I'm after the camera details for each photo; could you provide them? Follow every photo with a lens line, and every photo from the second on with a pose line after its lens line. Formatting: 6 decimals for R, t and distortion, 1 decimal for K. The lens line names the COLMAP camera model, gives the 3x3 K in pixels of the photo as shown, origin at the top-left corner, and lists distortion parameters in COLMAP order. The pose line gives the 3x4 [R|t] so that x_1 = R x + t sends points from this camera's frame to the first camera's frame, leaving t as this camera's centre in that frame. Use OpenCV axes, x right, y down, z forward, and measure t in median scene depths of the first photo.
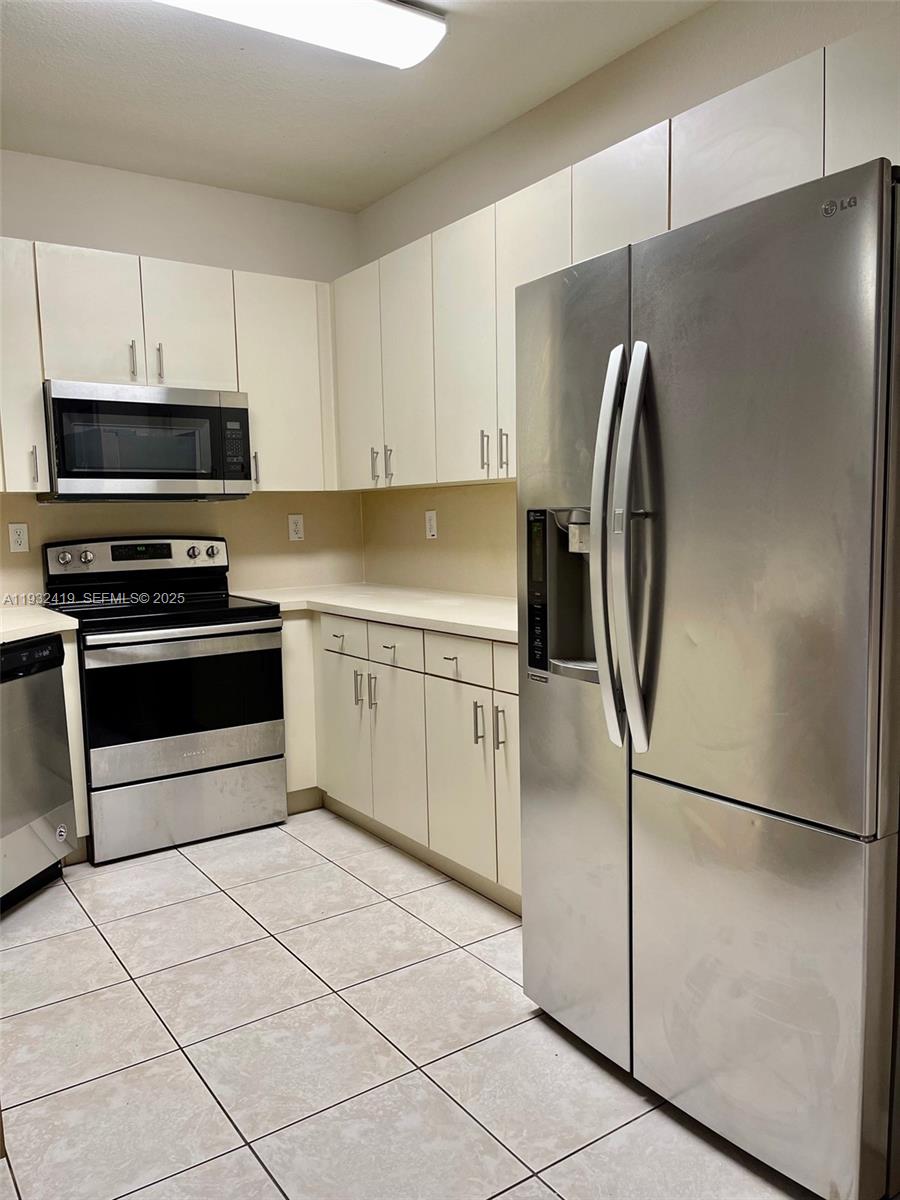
lens RADIAL K [[914.6, 0, 461.7], [0, 914.6, 602.0], [0, 0, 1]] dist [0.069131, -0.085813]
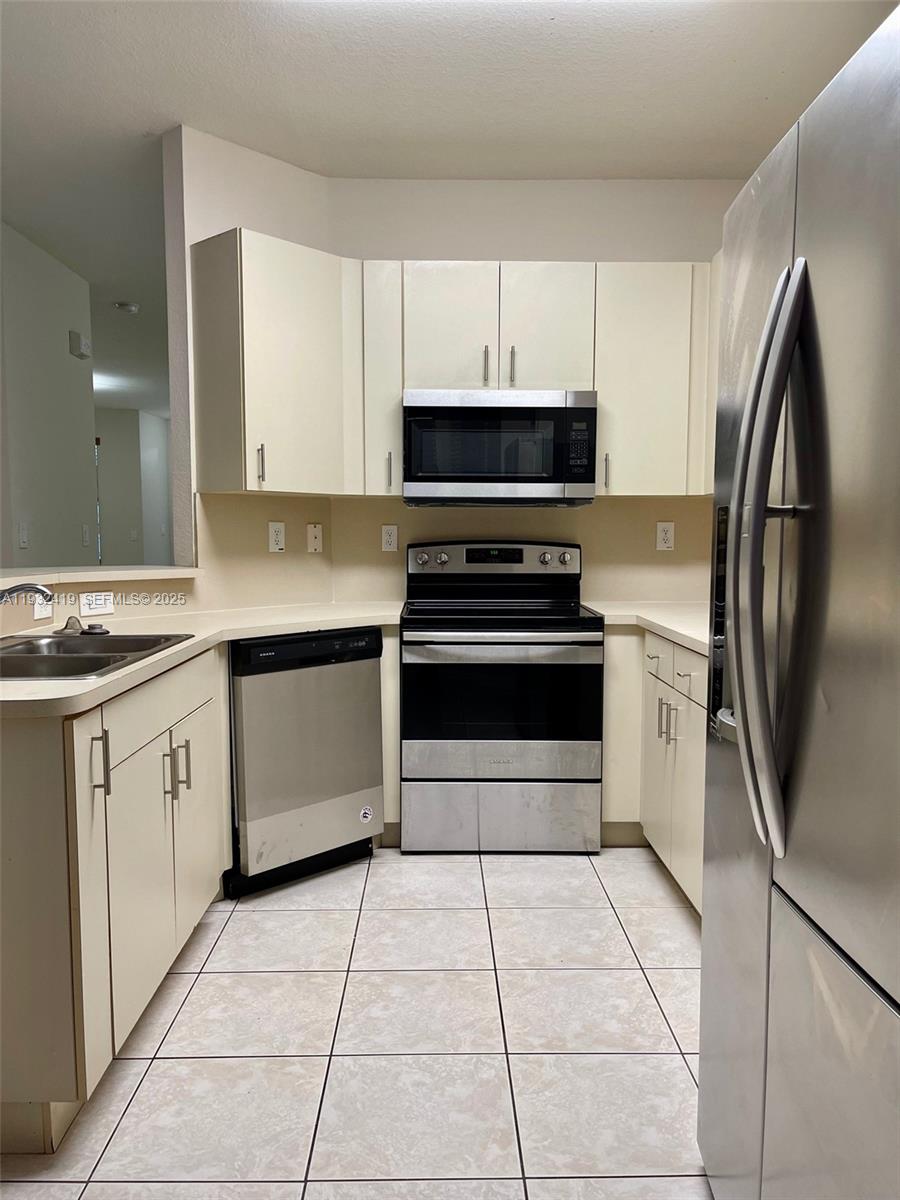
lens RADIAL K [[914.6, 0, 454.8], [0, 914.6, 605.0], [0, 0, 1]] dist [0.069131, -0.085813]
pose [[0.825313, 0.067107, -0.560673, 0.212168], [-0.075160, 0.997133, 0.008711, -0.006607], [0.559651, 0.034951, 0.827991, 0.165927]]
